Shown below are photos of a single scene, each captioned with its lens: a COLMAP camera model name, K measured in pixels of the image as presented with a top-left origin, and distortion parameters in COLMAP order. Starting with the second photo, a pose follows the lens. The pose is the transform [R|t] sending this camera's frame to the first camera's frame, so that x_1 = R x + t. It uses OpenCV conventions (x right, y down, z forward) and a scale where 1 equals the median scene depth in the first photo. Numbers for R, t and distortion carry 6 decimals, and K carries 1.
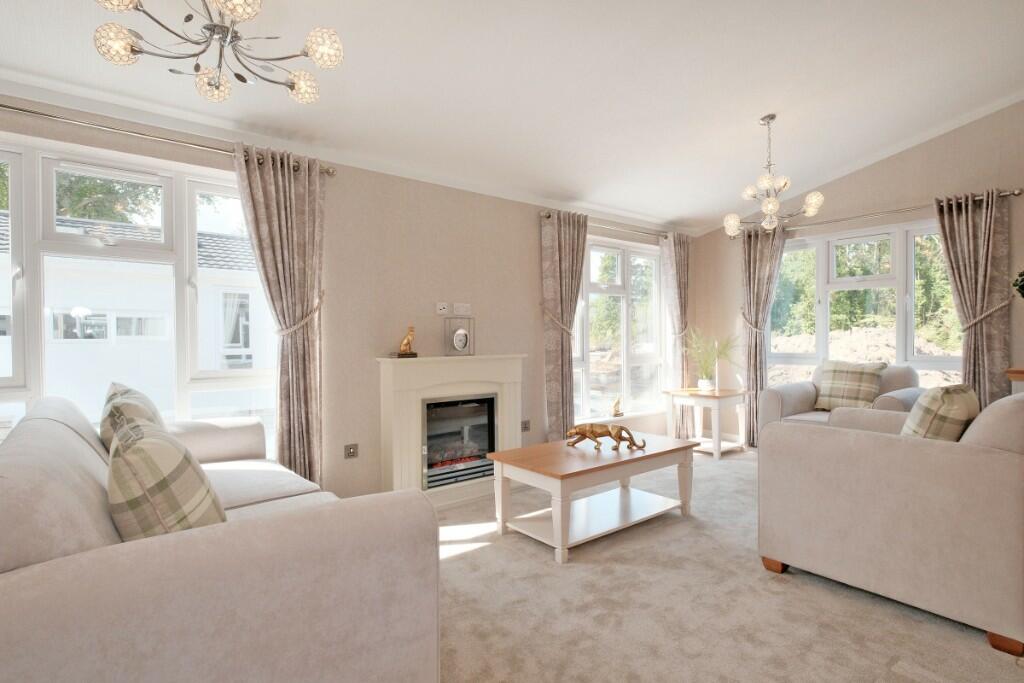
lens RADIAL K [[532.7, 0, 529.8], [0, 532.7, 344.4], [0, 0, 1]] dist [-0.003112, -0.000197]
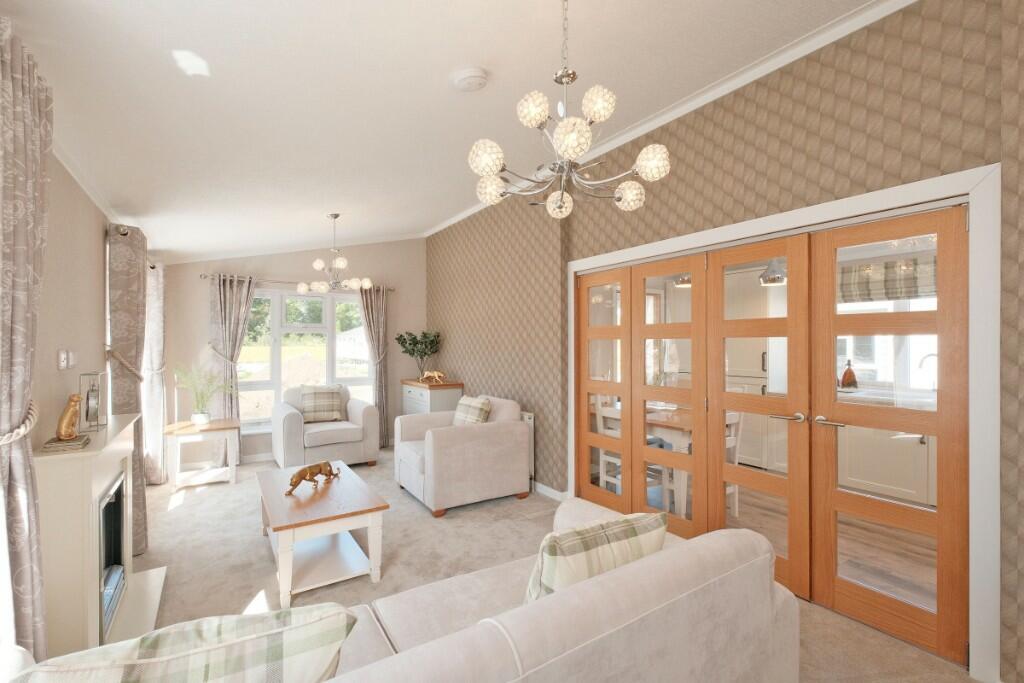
lens RADIAL K [[441.4, 0, 509.9], [0, 441.4, 344.4], [0, 0, 1]] dist [-0.007348, -0.000055]
pose [[0.095755, 0.008561, 0.995368, -0.632896], [0.007017, 0.999932, -0.009276, -0.075678], [-0.995380, 0.007873, 0.095688, 0.432101]]
